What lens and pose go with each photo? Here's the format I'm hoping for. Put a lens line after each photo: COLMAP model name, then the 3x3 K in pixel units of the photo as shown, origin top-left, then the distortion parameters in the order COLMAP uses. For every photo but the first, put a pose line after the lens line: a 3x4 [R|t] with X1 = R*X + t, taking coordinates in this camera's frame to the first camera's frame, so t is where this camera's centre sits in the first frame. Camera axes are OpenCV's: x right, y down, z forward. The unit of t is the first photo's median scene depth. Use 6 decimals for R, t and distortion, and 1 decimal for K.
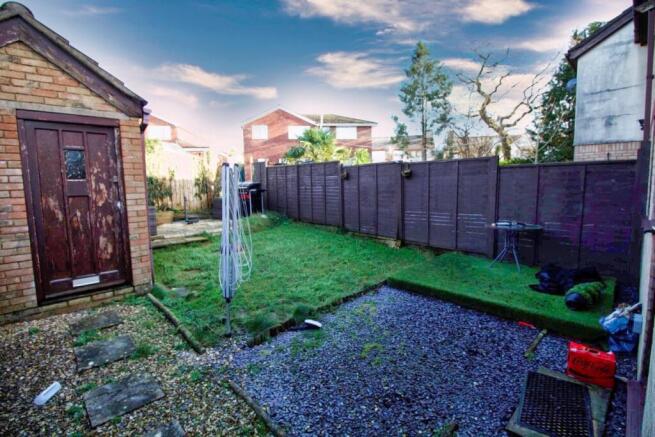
lens RADIAL K [[303.0, 0, 326.6], [0, 303.0, 215.5], [0, 0, 1]] dist [-0.004996, -0.008952]
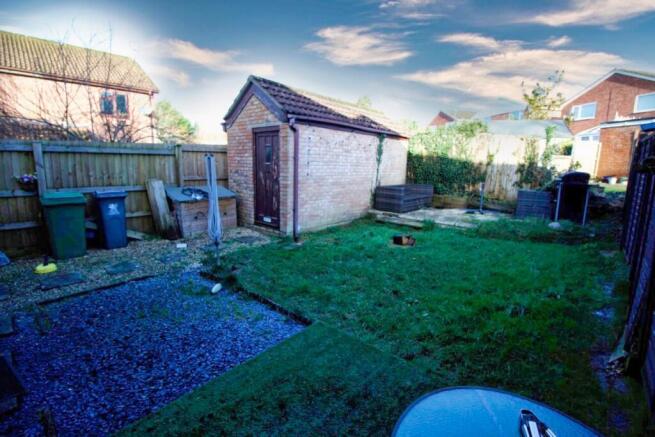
lens RADIAL K [[303.0, 0, 326.5], [0, 303.0, 216.6], [0, 0, 1]] dist [-0.004996, -0.008952]
pose [[0.078777, 0.190899, -0.978444, 0.933799], [-0.130402, 0.975034, 0.179735, -0.160171], [0.988327, 0.113432, 0.101704, 1.075761]]
